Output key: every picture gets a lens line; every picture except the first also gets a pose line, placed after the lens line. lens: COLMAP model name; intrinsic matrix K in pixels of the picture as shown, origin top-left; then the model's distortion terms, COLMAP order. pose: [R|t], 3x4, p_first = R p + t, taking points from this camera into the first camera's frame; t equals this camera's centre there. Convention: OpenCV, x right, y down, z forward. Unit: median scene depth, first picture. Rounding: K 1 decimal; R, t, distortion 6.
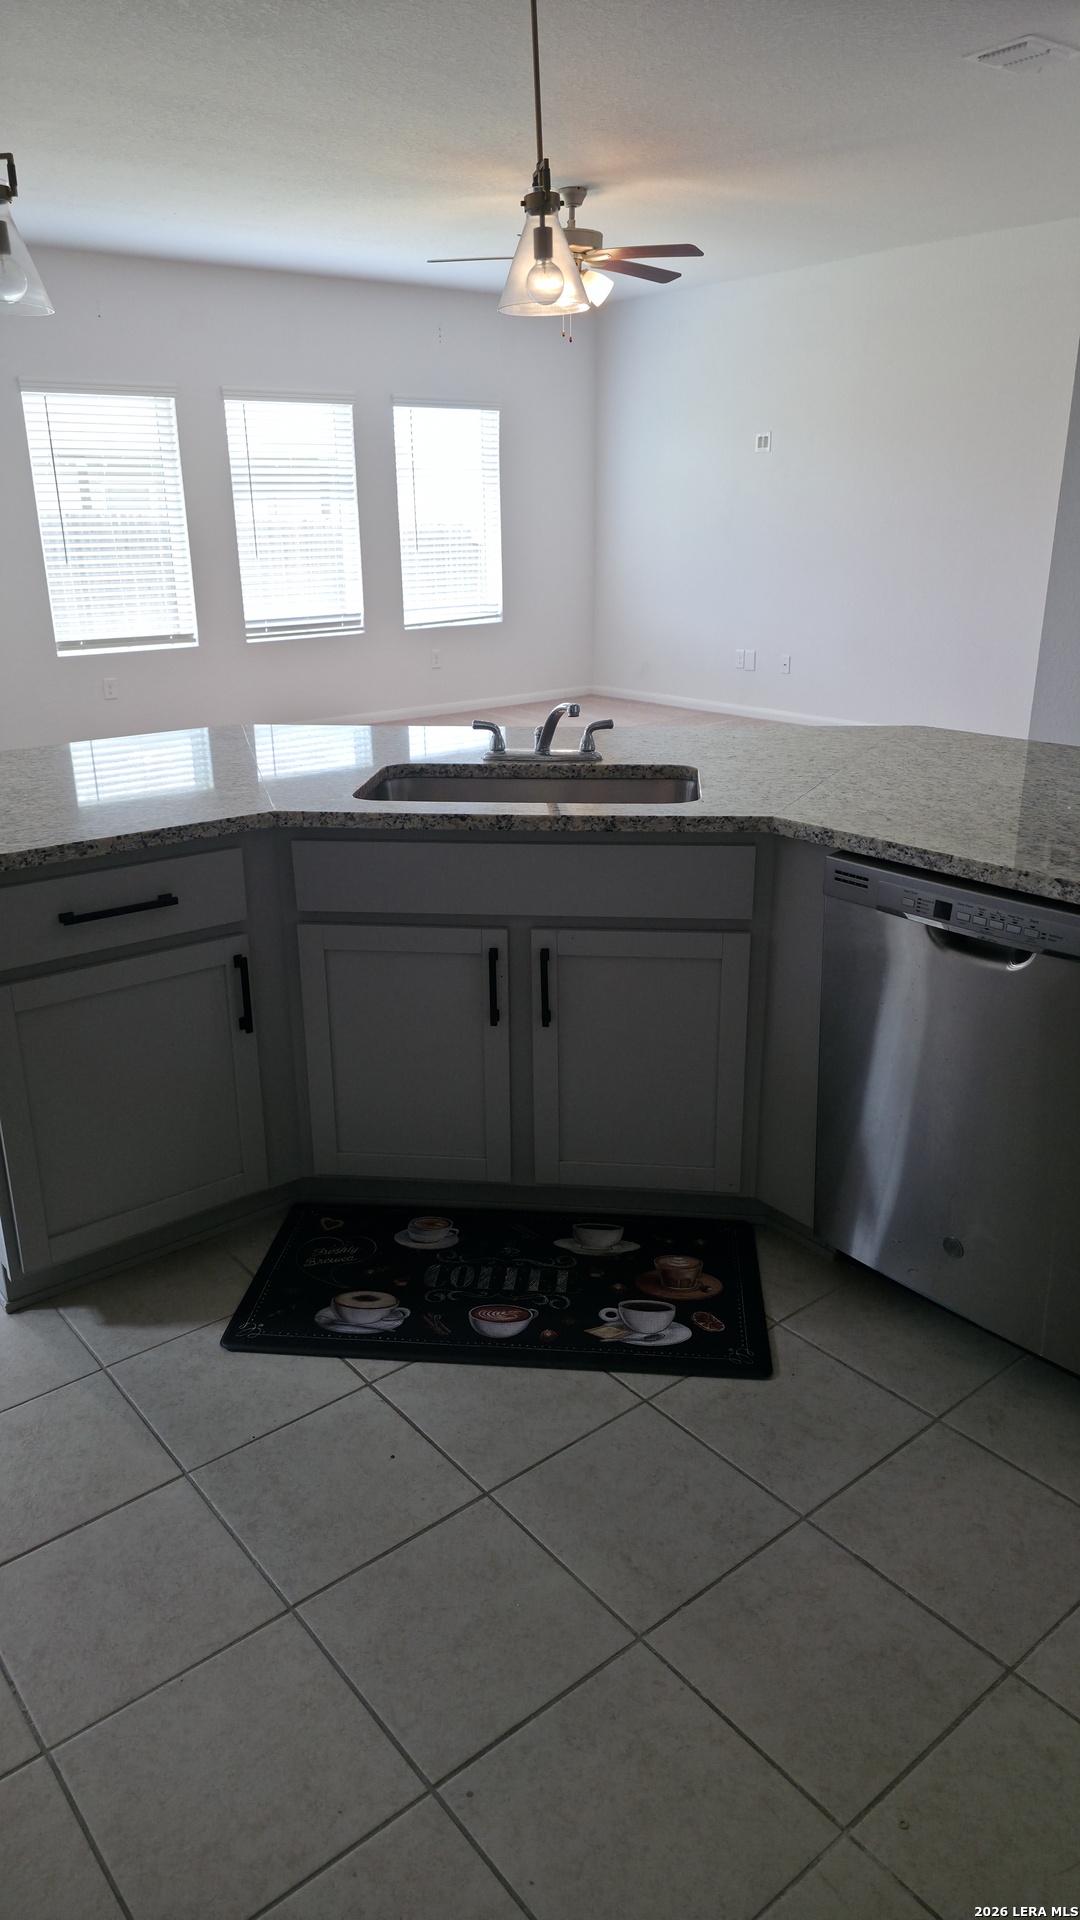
lens RADIAL K [[1242.9, 0, 532.7], [0, 1242.9, 969.8], [0, 0, 1]] dist [0.071031, -0.069654]
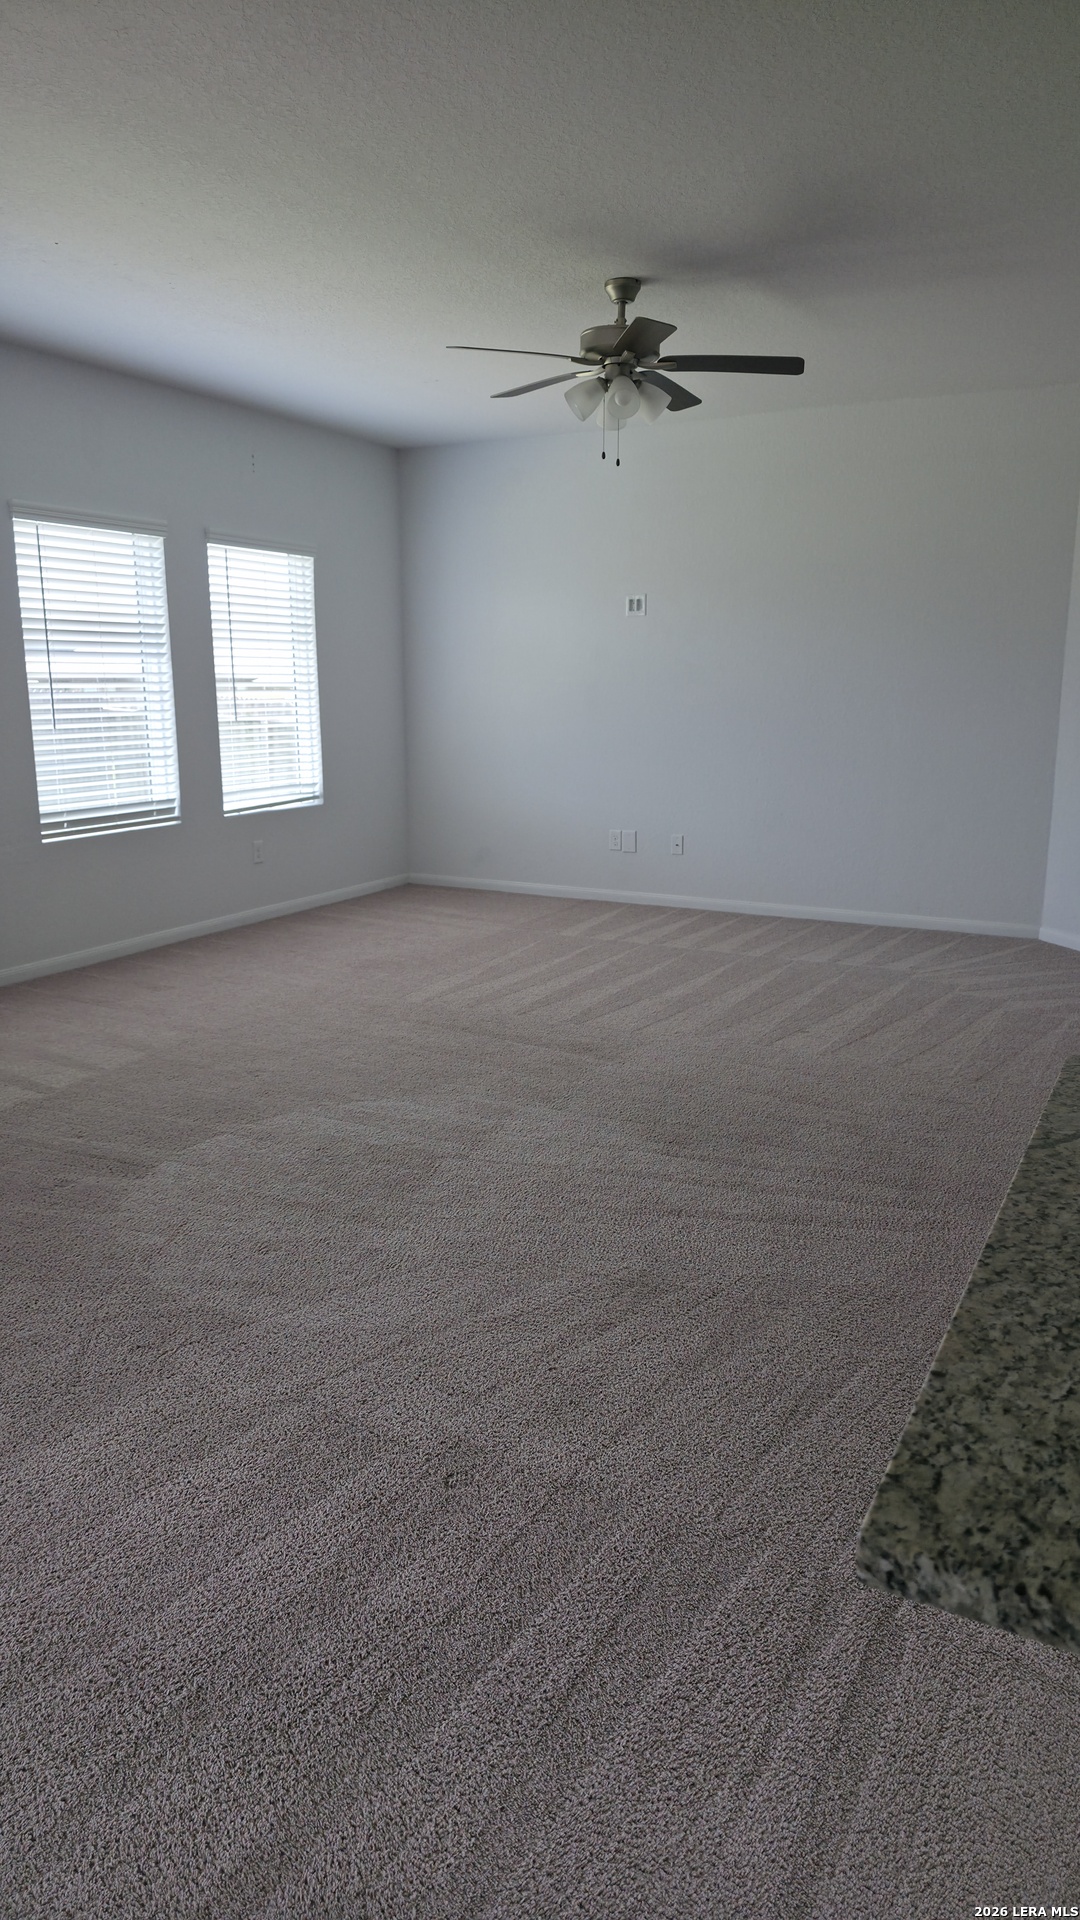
lens RADIAL K [[1242.9, 0, 532.7], [0, 1242.9, 969.8], [0, 0, 1]] dist [0.071031, -0.069654]
pose [[0.920858, -0.075515, 0.382515, -0.242710], [0.123219, 0.987149, -0.101753, -0.080472], [-0.369916, 0.140833, 0.918329, 0.242579]]
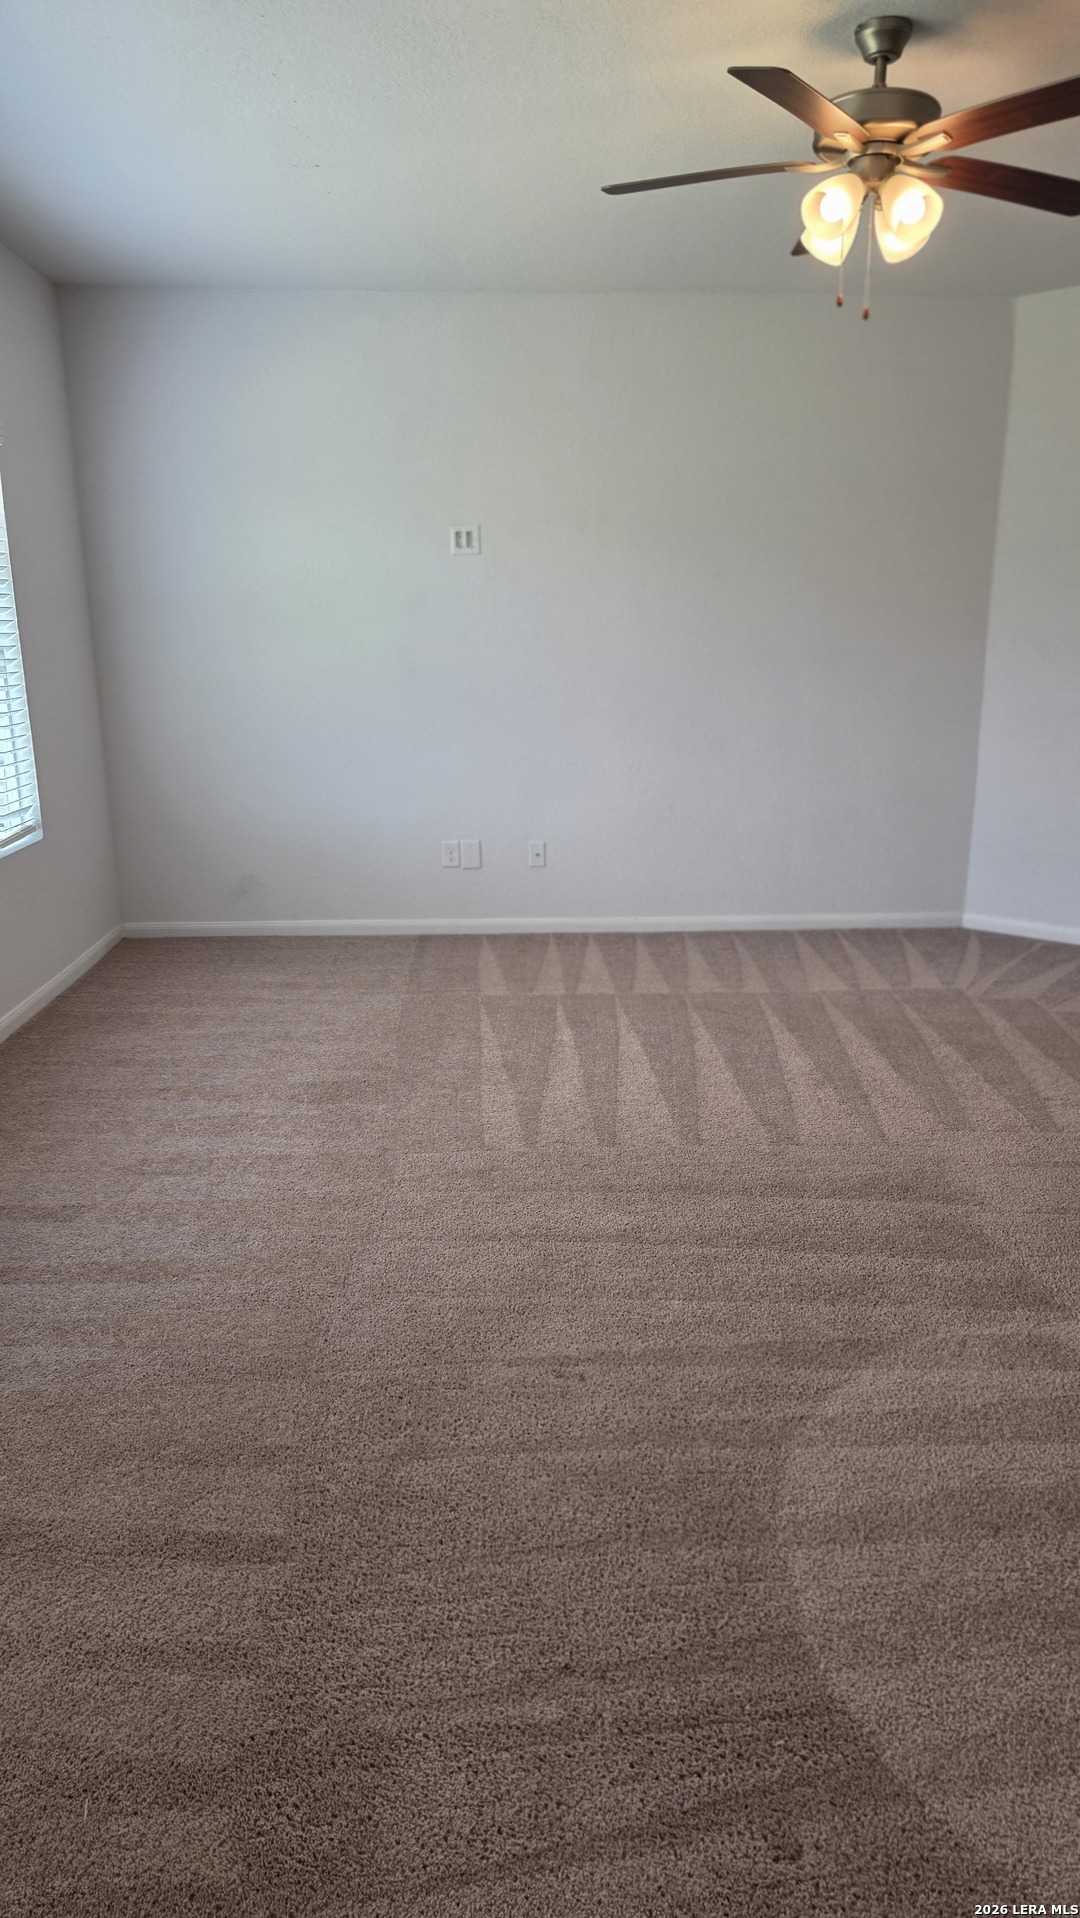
lens RADIAL K [[1305.4, 0, 540.0], [0, 1305.4, 959.0], [0, 0, 1]] dist [0.082373, -0.041276]
pose [[0.594413, -0.185856, 0.782388, -0.377347], [0.277099, 0.960679, 0.017686, -0.205086], [-0.754910, 0.206286, 0.622540, 0.575247]]
